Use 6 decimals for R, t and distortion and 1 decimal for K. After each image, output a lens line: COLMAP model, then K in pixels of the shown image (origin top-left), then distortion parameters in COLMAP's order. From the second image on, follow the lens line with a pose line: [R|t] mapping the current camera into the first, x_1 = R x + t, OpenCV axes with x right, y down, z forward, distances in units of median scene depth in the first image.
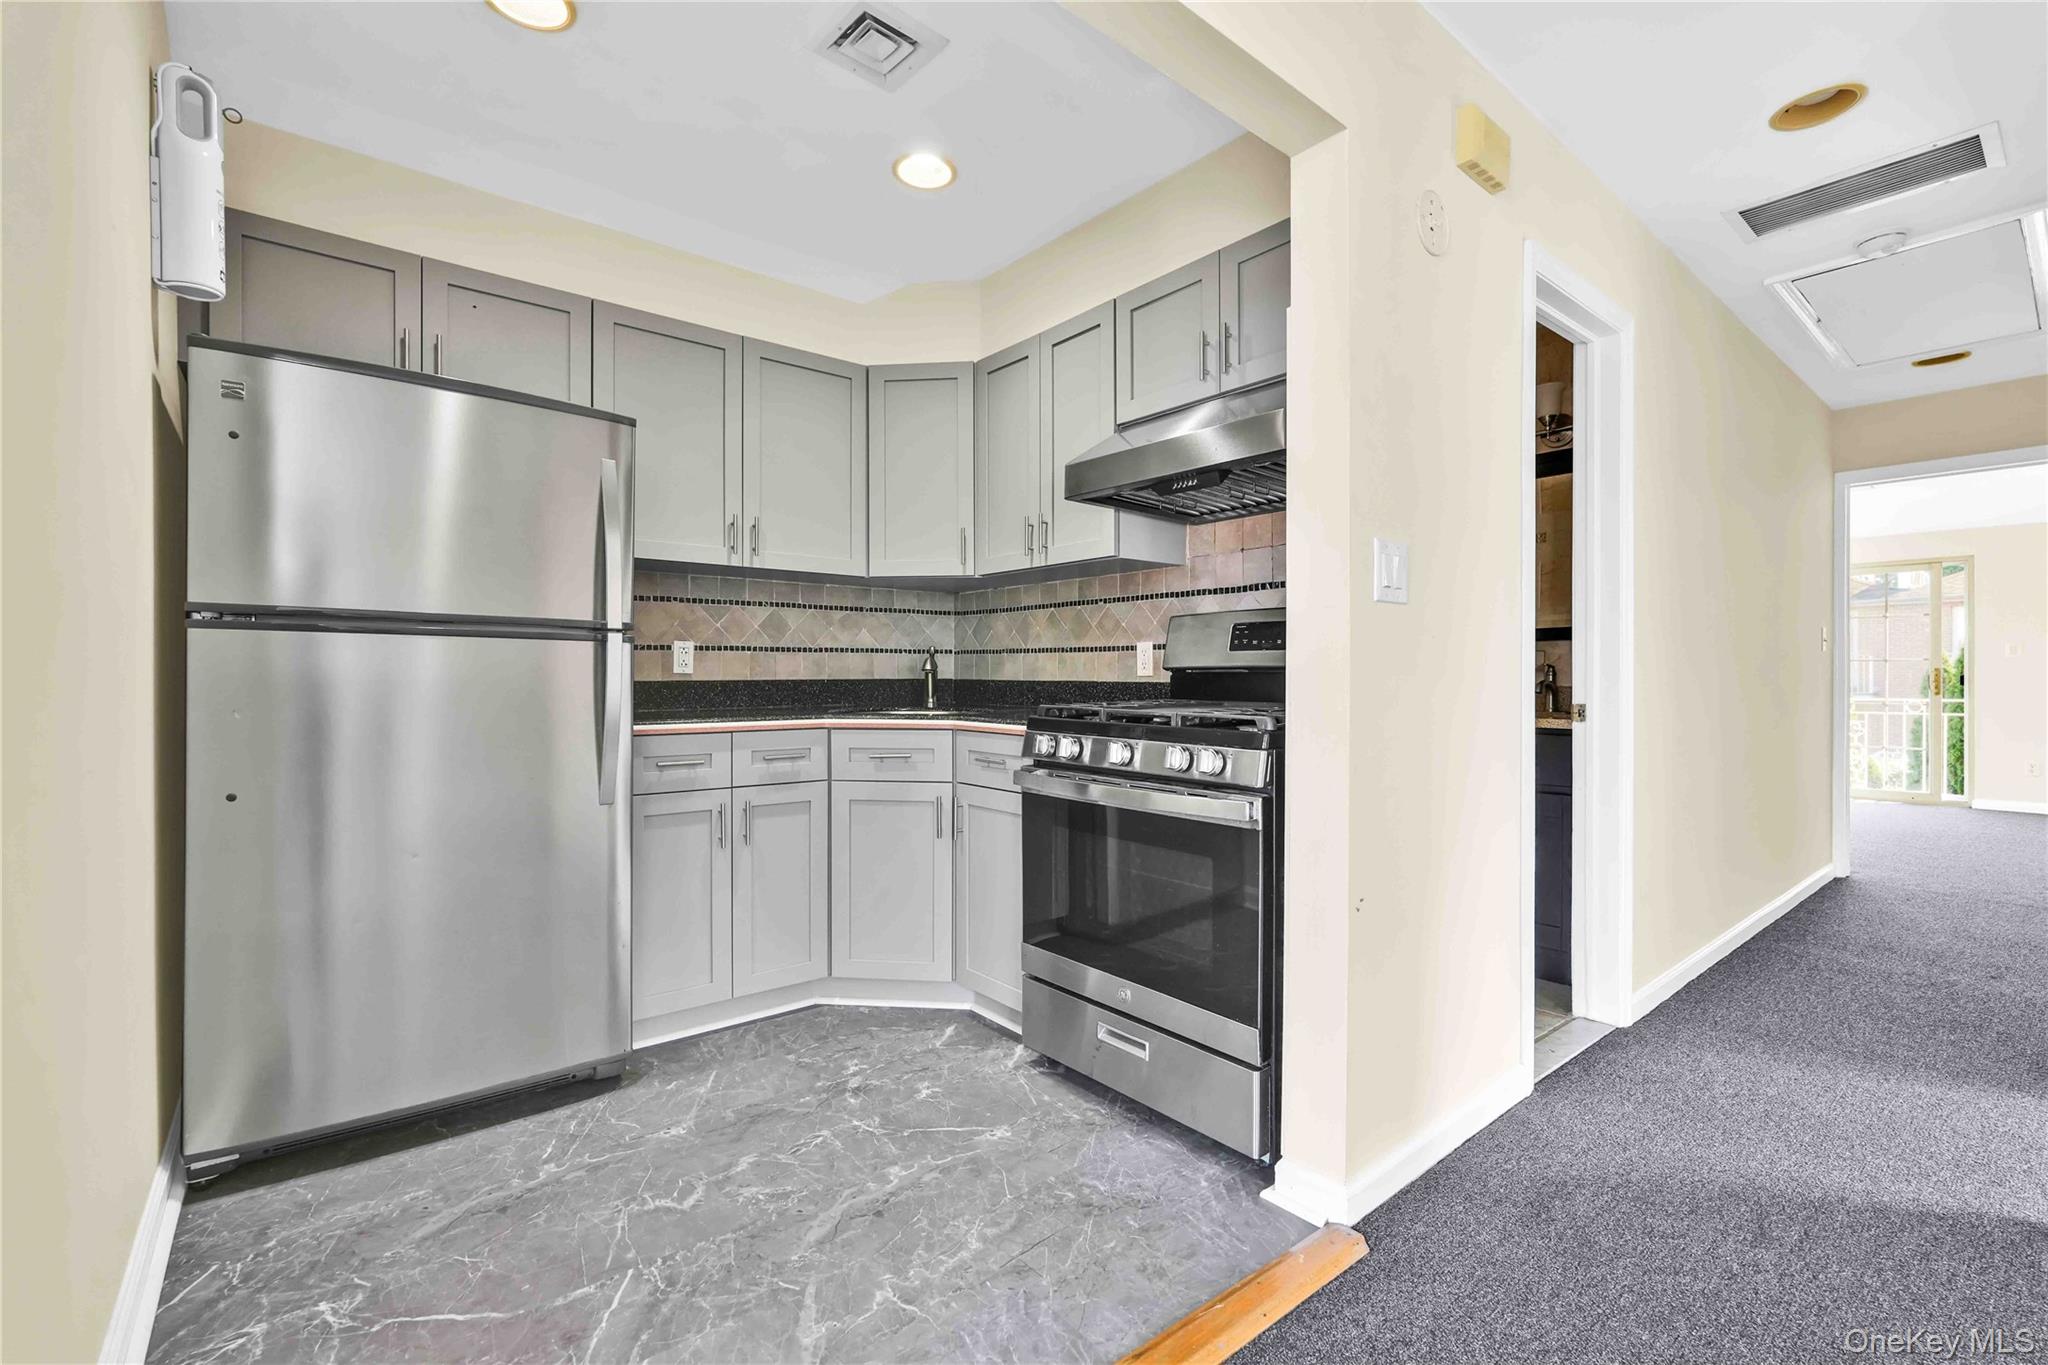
lens RADIAL K [[910.8, 0, 1043.3], [0, 910.8, 684.5], [0, 0, 1]] dist [-0.016574, 0.008649]
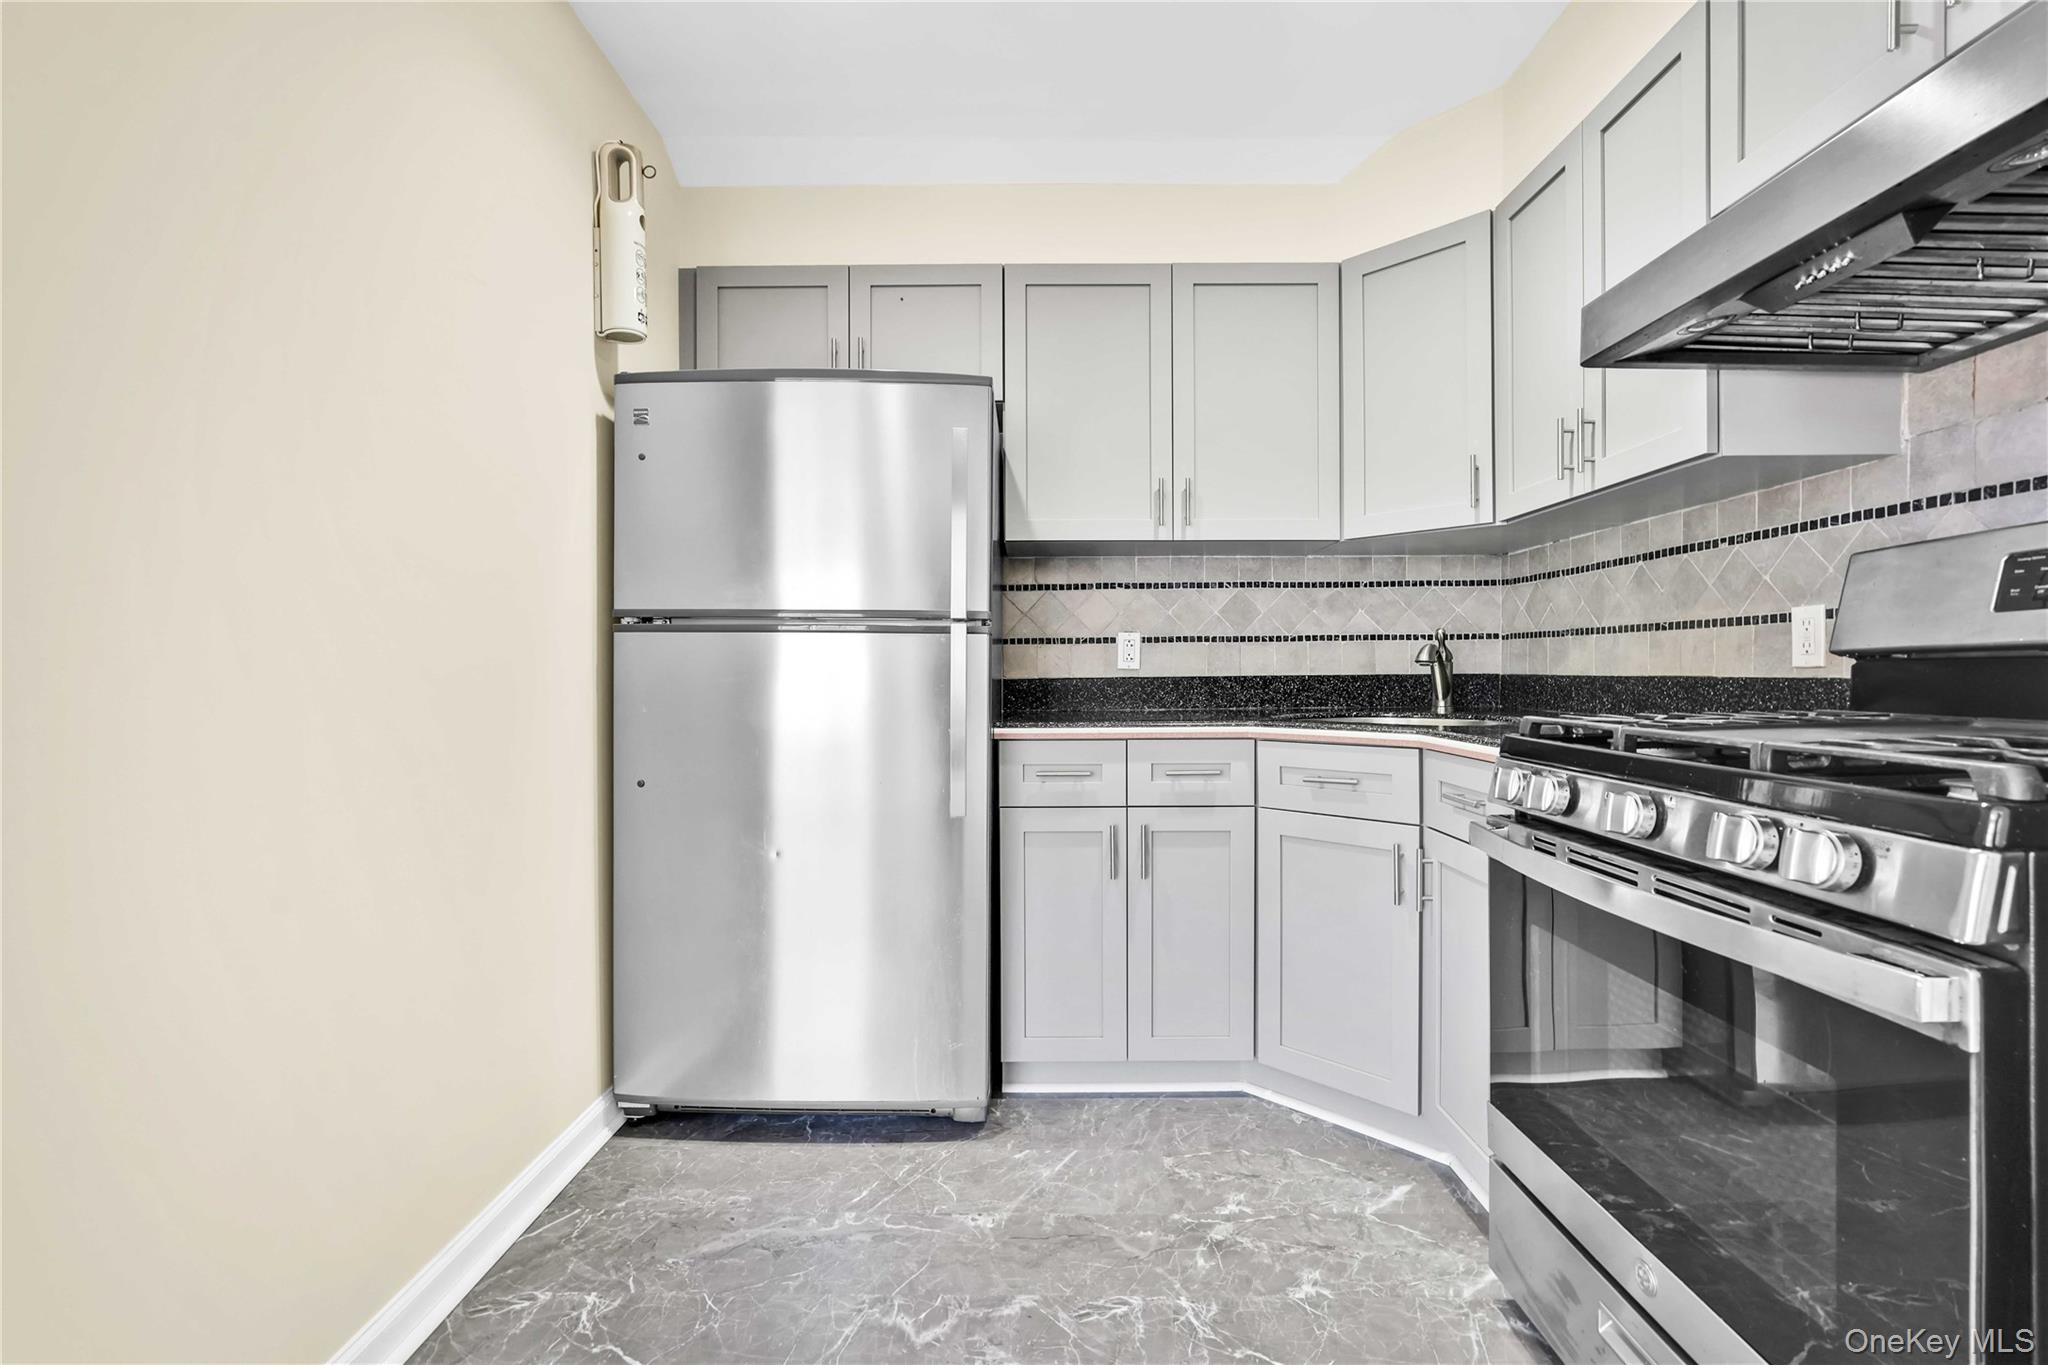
lens RADIAL K [[910.8, 0, 1043.3], [0, 910.8, 684.5], [0, 0, 1]] dist [-0.016574, 0.008649]
pose [[0.757997, 0.002521, -0.652253, 0.134698], [-0.000385, 0.999994, 0.003417, -0.000221], [0.652258, -0.002339, 0.757993, 0.314744]]
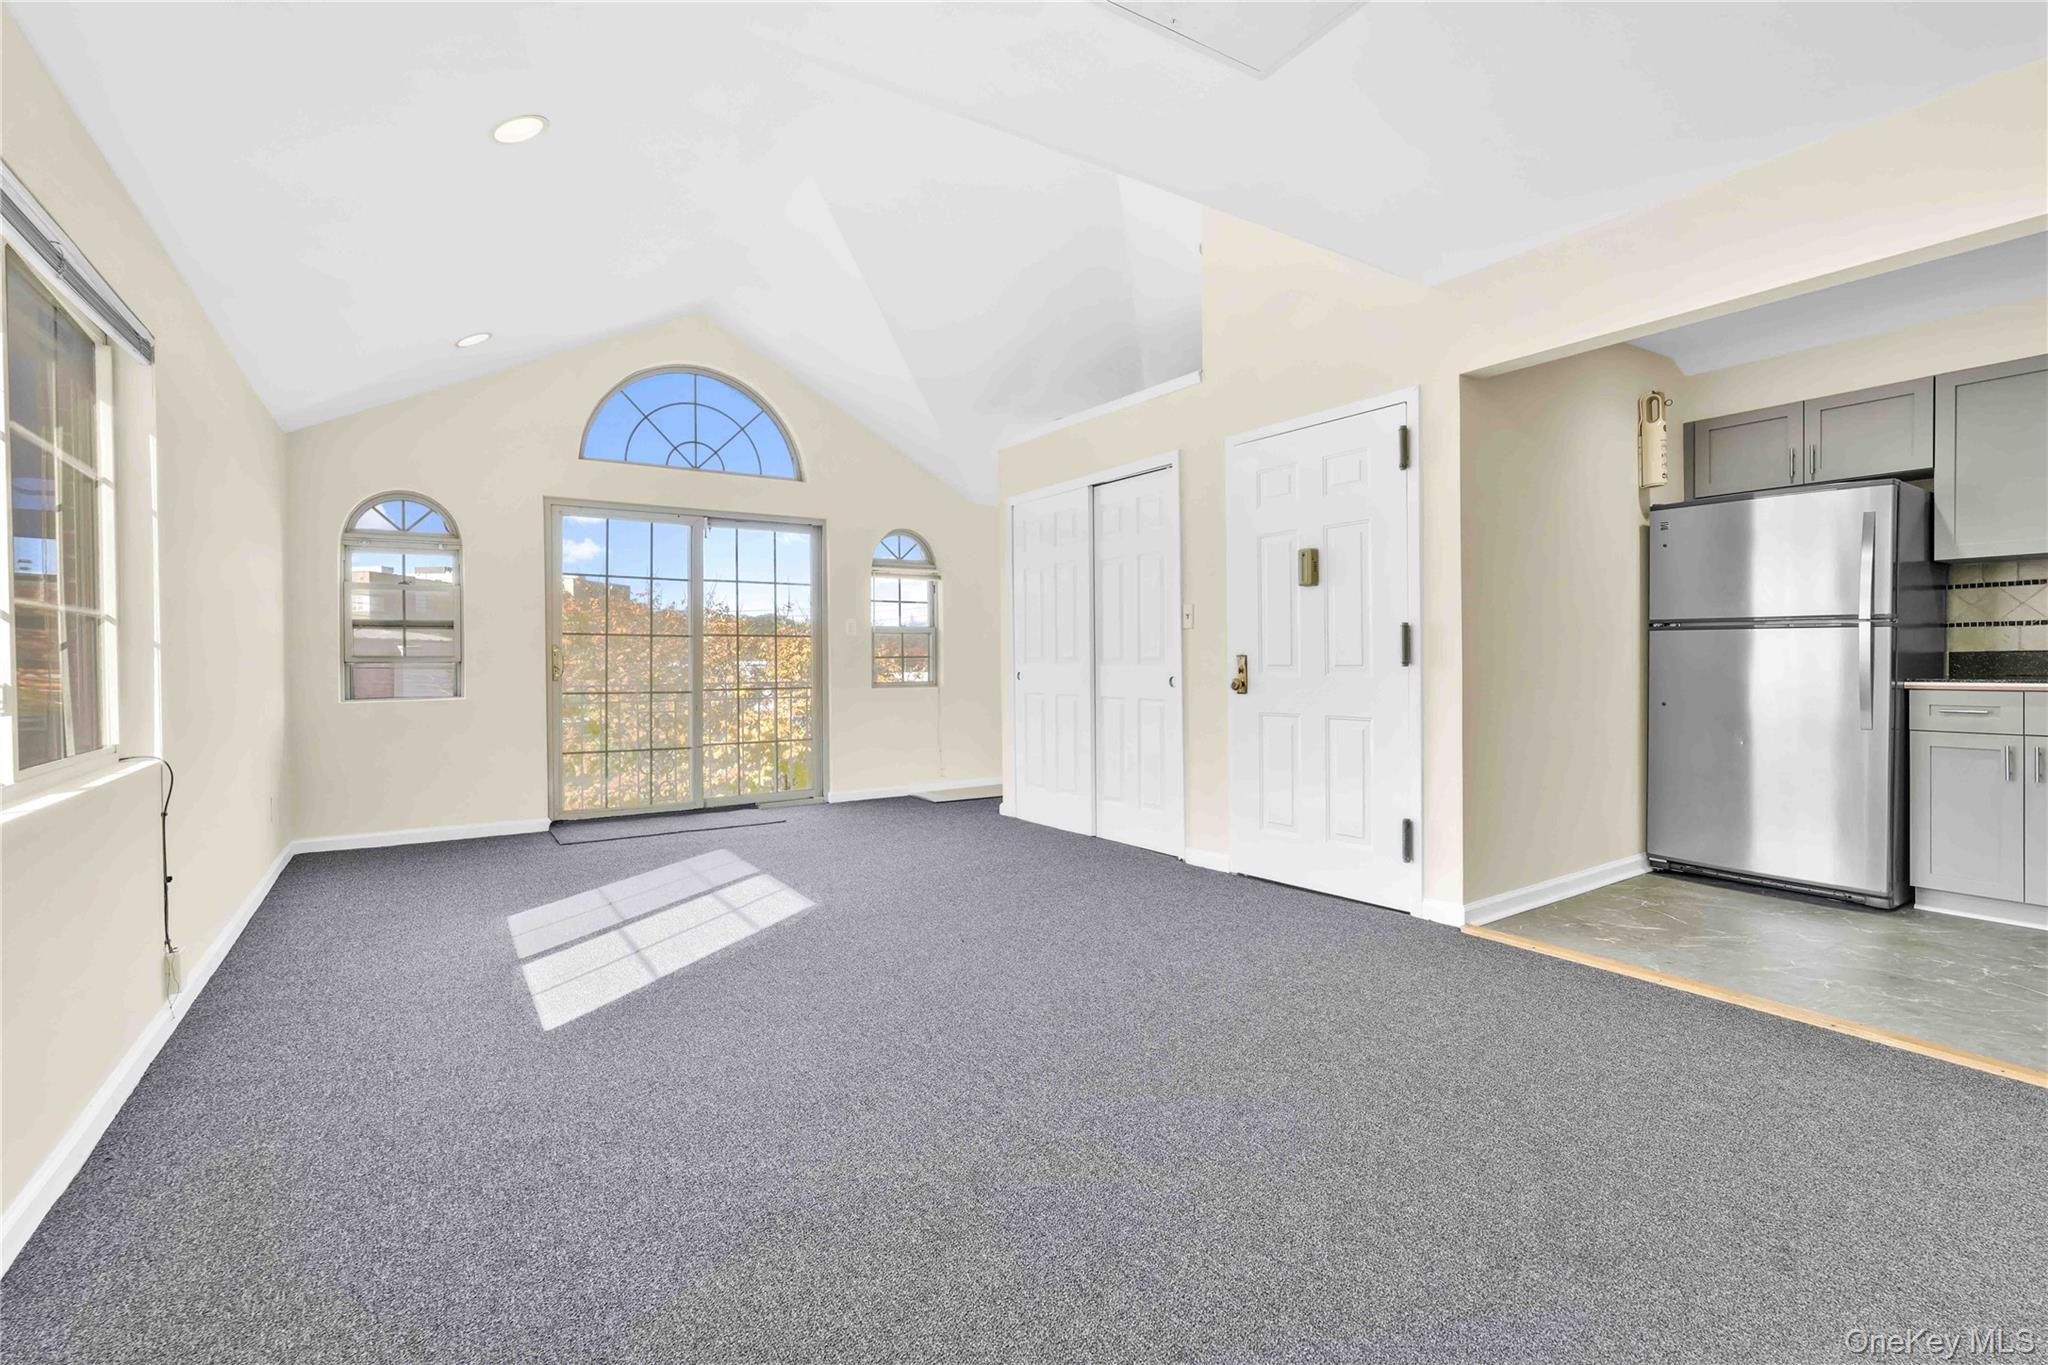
lens RADIAL K [[932.0, 0, 1035.3], [0, 932.0, 661.1], [0, 0, 1]] dist [-0.024207, 0.017984]
pose [[-0.120783, 0.001187, -0.992678, 1.064456], [0.002092, 0.999997, 0.000942, 0.006440], [0.992677, -0.001963, -0.120785, -0.195565]]
